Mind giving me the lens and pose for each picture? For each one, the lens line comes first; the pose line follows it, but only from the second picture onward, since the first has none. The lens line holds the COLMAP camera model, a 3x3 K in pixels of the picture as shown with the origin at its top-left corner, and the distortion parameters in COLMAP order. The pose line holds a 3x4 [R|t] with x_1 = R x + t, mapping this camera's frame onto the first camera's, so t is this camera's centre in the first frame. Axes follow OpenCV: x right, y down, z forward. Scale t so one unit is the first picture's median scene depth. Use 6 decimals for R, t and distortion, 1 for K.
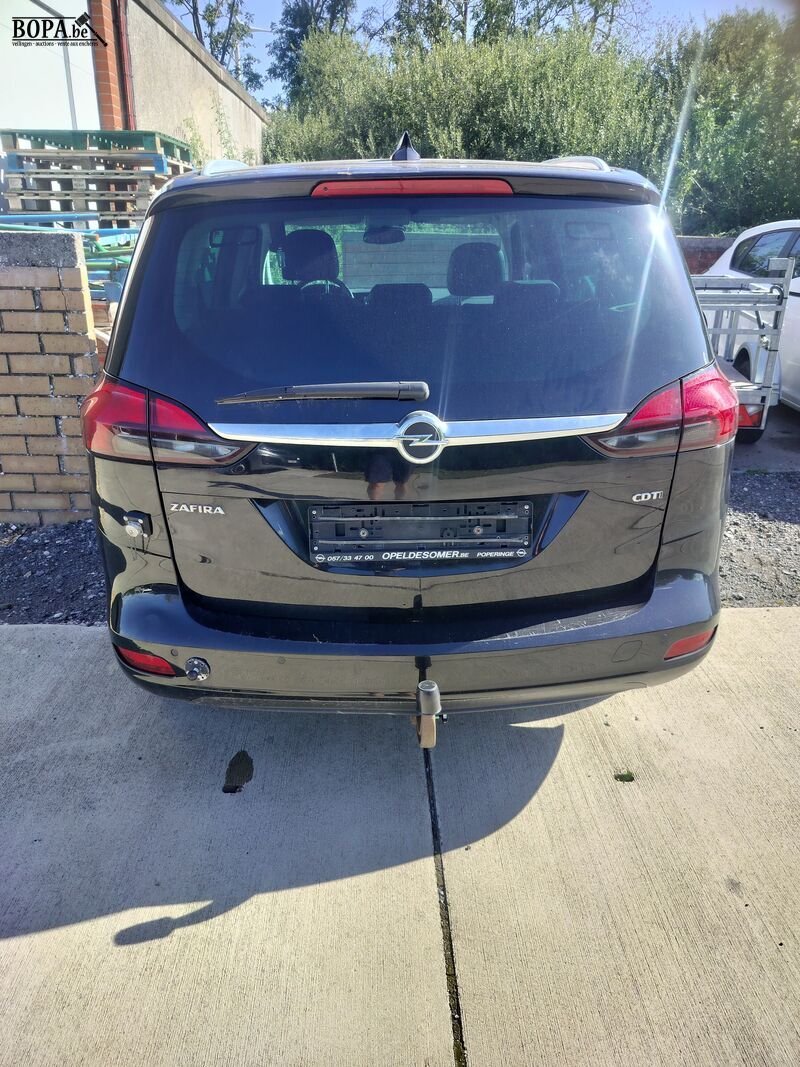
lens RADIAL K [[742.7, 0, 400.0], [0, 742.7, 533.5], [0, 0, 1]] dist [0.006362, -0.000755]
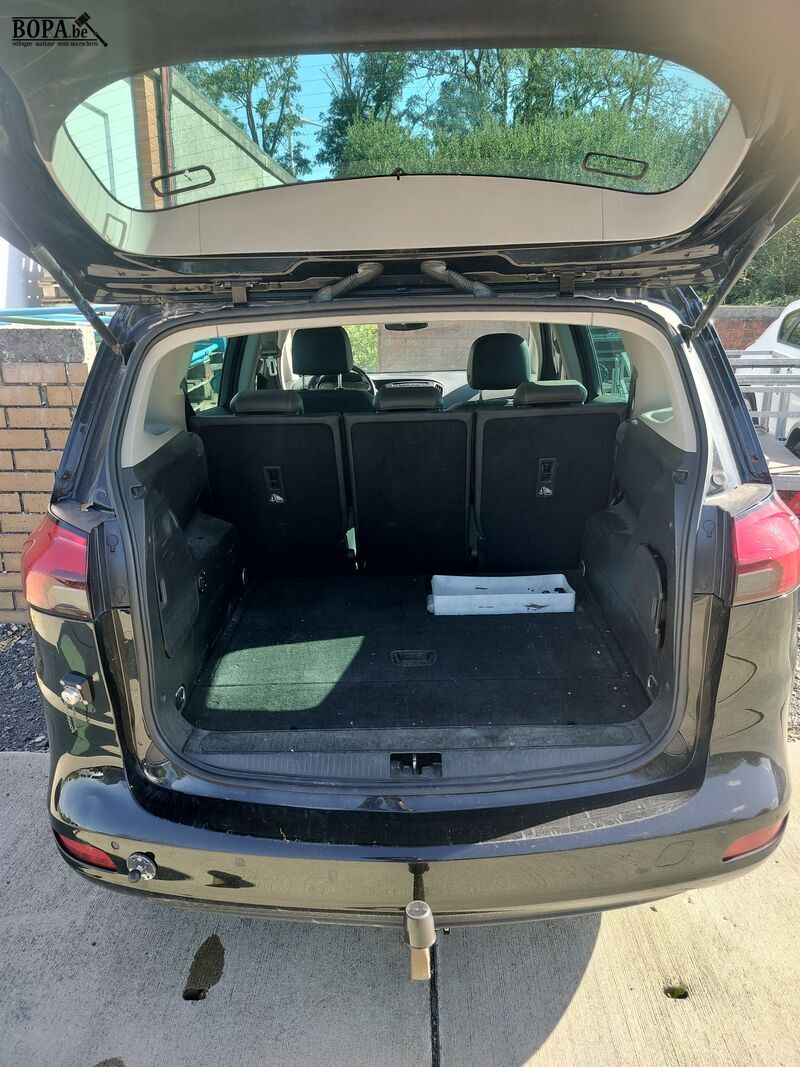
lens RADIAL K [[738.3, 0, 400.0], [0, 738.3, 533.5], [0, 0, 1]] dist [0.003692, -0.006764]
pose [[0.998164, 0.000600, -0.060573, 0.031306], [-0.005402, 0.996849, -0.079138, -0.062273], [0.060335, 0.079320, 0.995022, 0.089799]]
